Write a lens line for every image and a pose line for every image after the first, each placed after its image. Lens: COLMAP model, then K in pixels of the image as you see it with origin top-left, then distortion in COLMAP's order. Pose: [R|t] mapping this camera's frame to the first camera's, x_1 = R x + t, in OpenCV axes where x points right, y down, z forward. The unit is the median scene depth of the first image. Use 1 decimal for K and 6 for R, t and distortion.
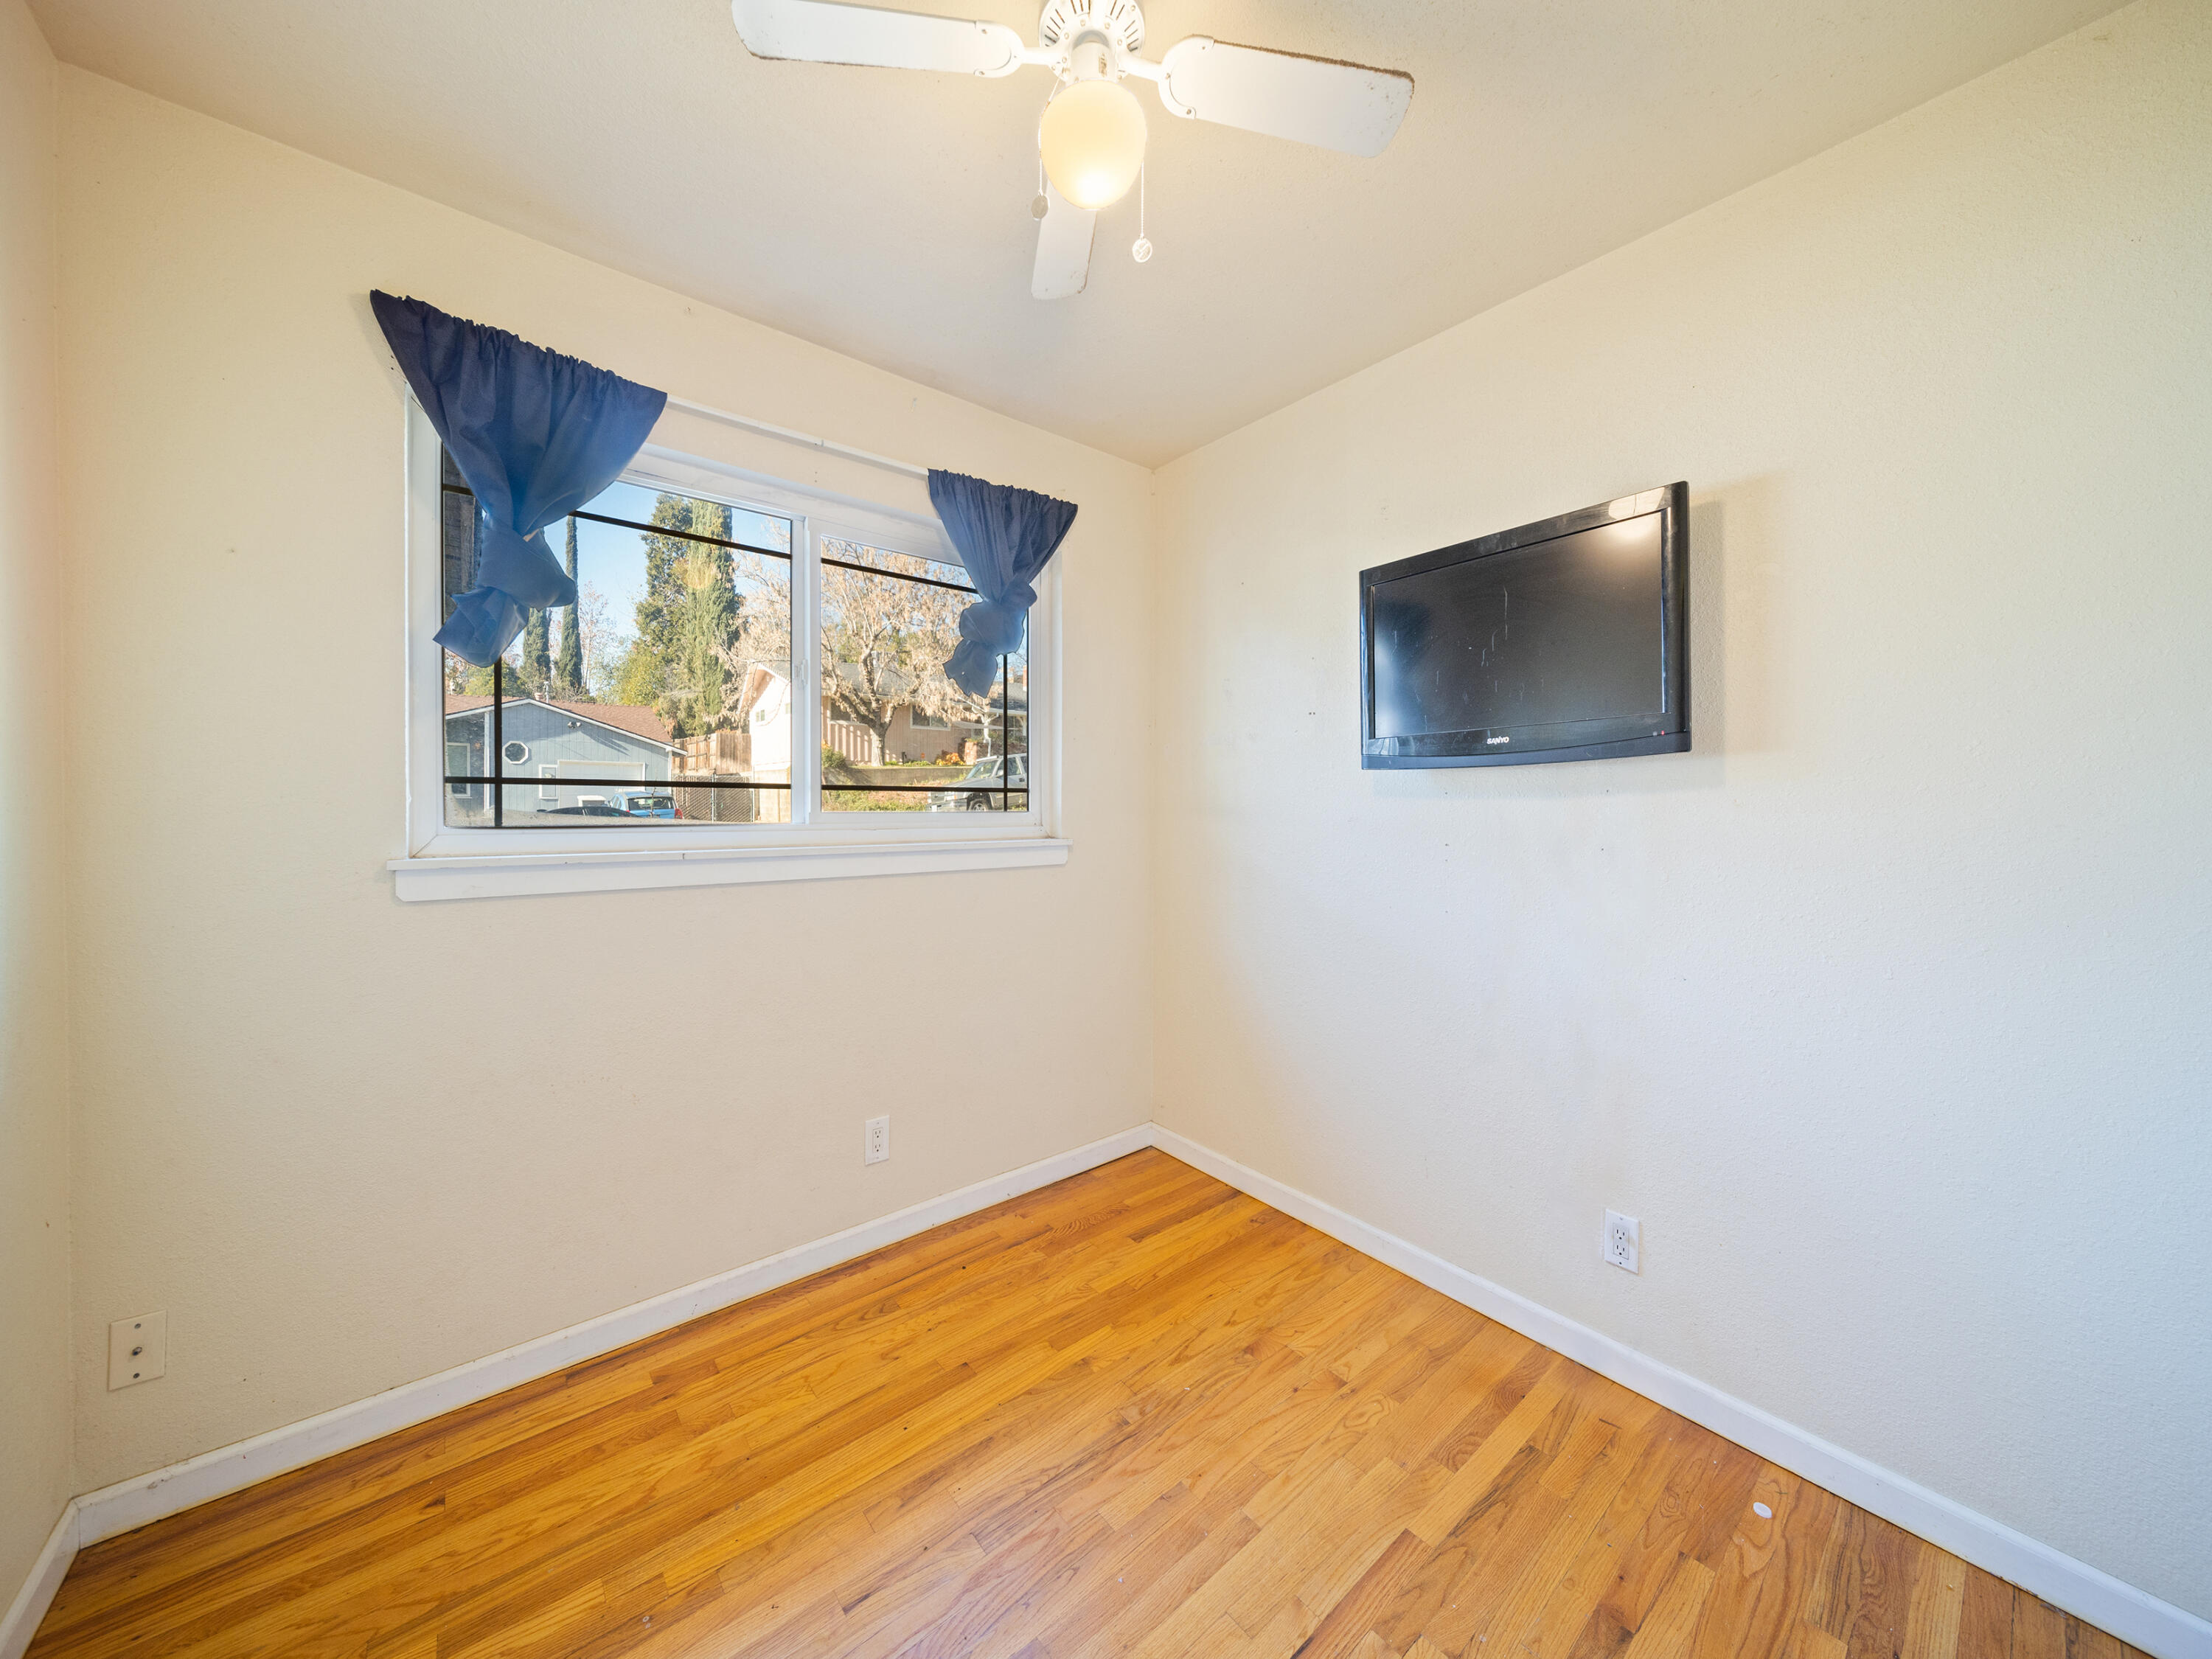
lens RADIAL K [[783.2, 0, 1091.3], [0, 783.2, 823.4], [0, 0, 1]] dist [0.000899, -0.001329]
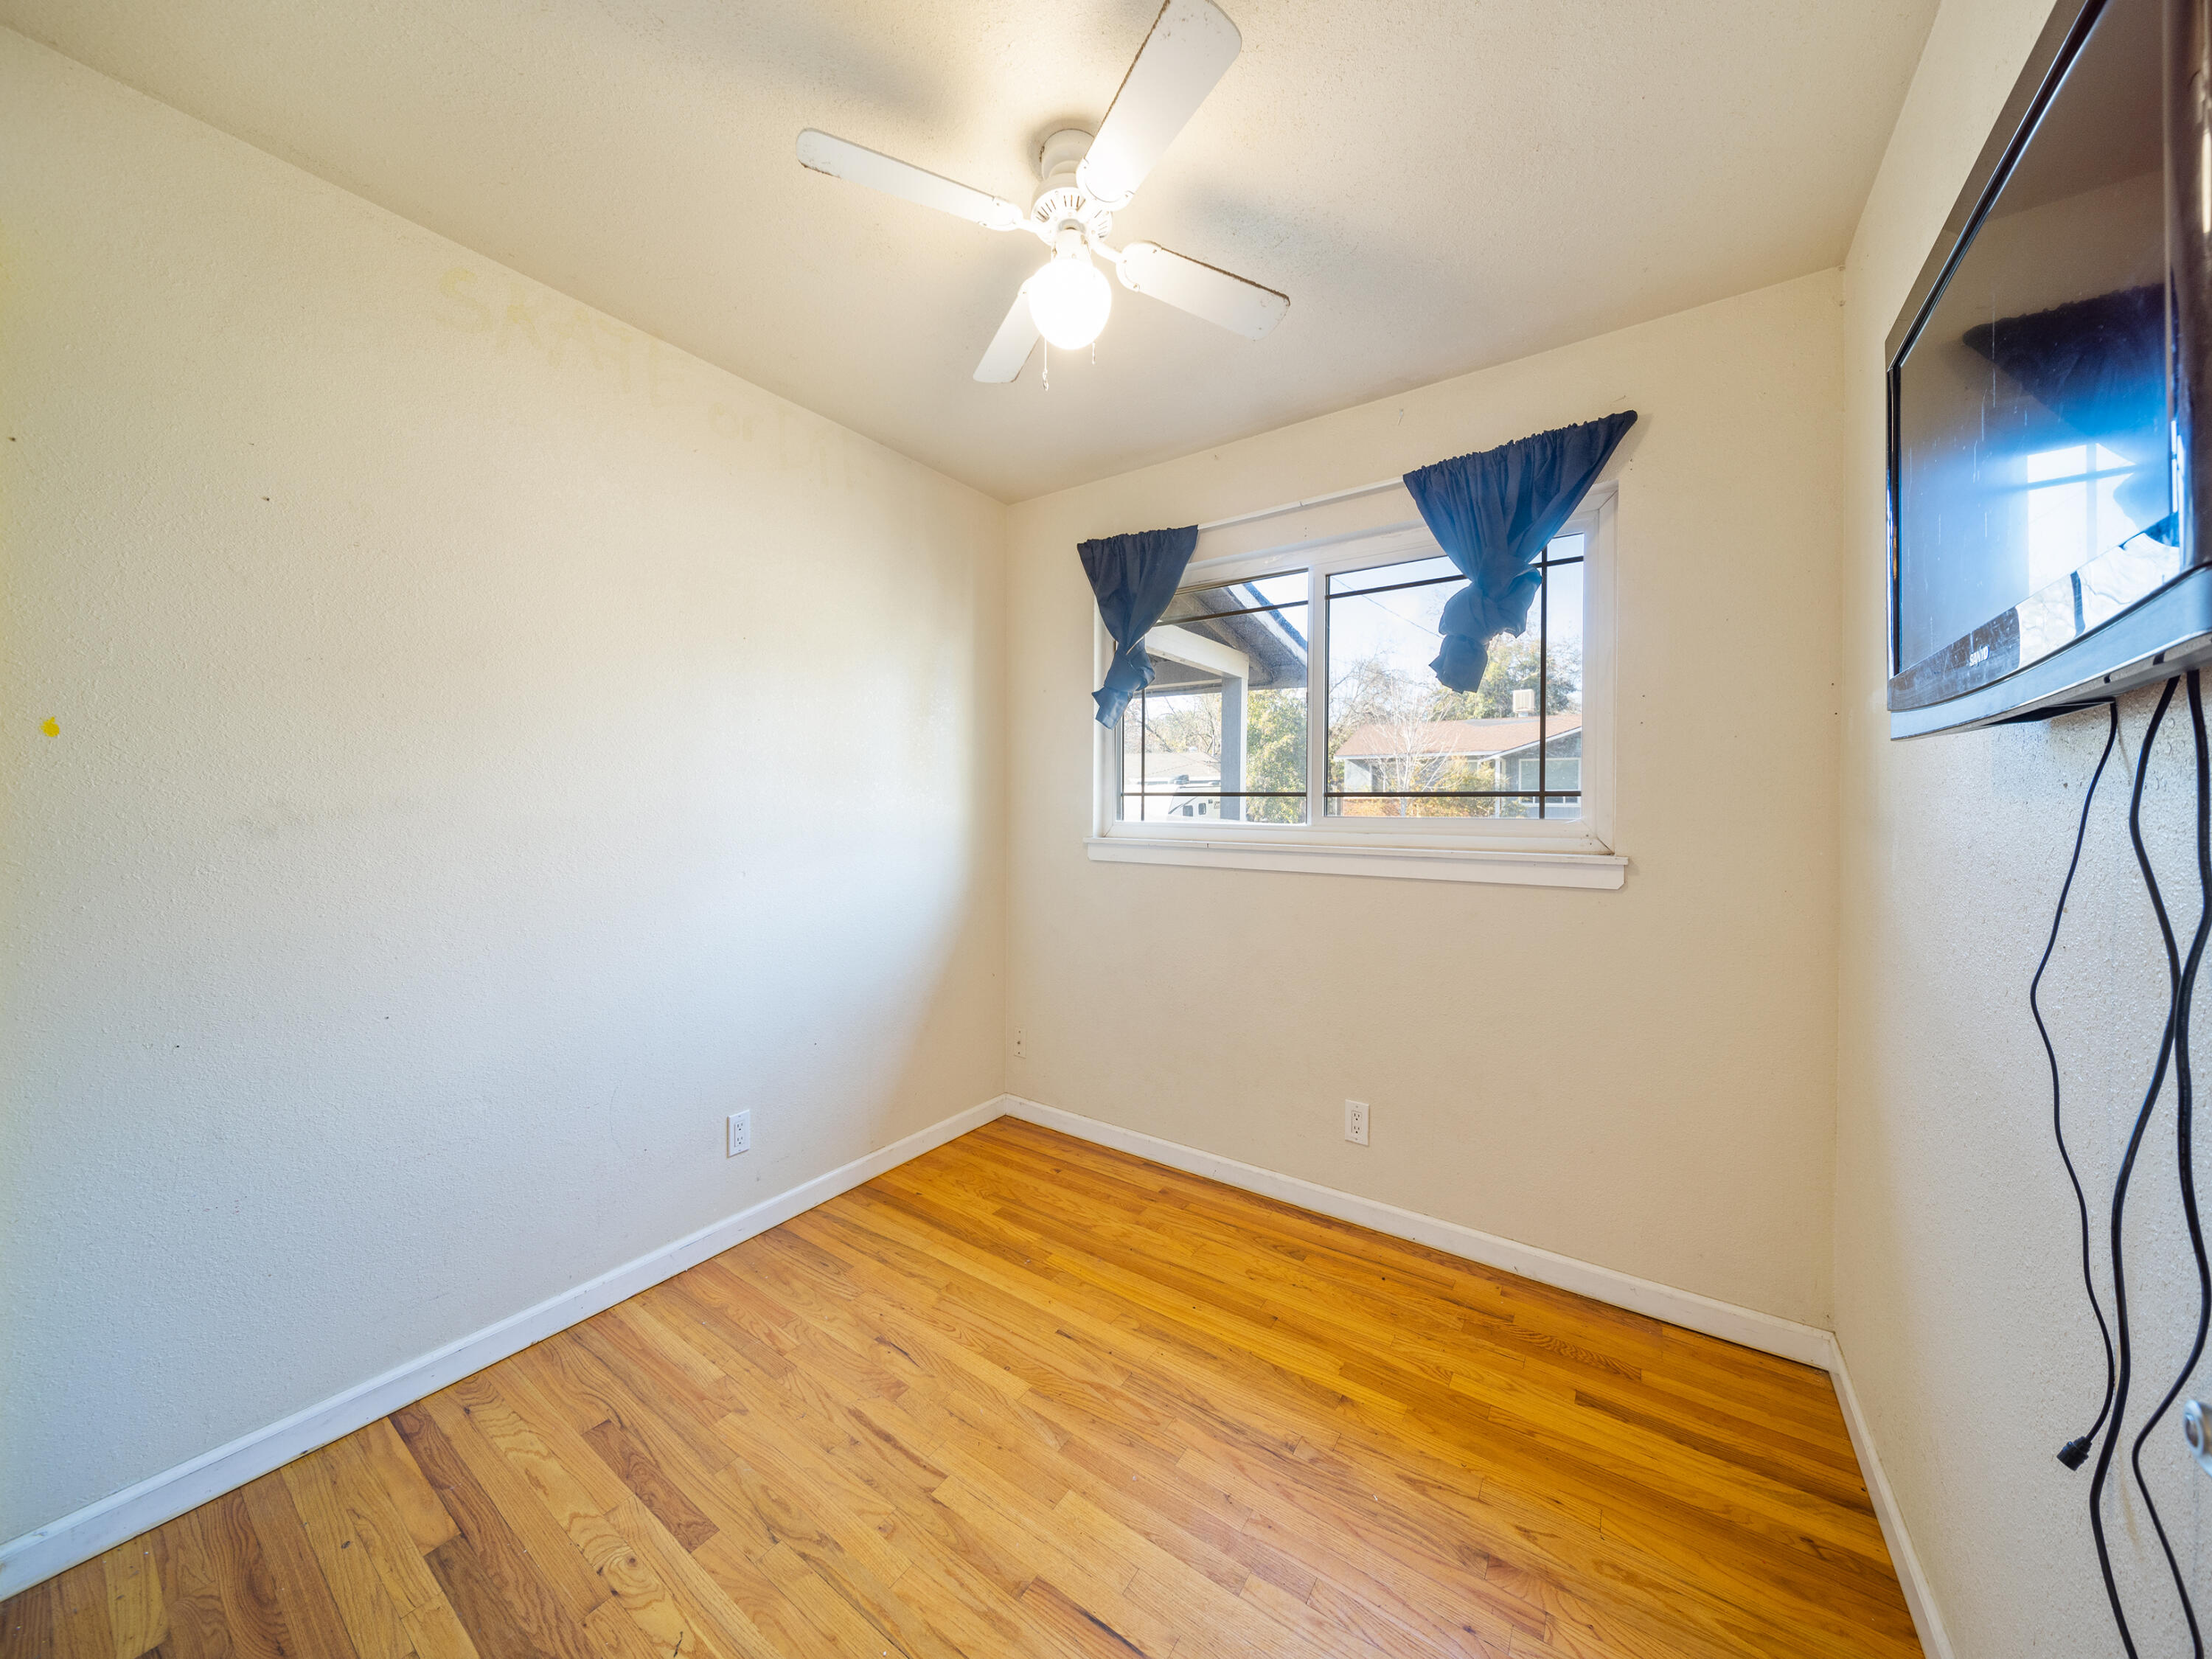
lens RADIAL K [[783.2, 0, 1091.3], [0, 783.2, 823.4], [0, 0, 1]] dist [0.000899, -0.001329]
pose [[0.255924, 0.021805, -0.966451, 0.818736], [-0.026966, 0.999518, 0.015410, -0.014495], [0.966321, 0.022117, 0.256389, 0.450913]]
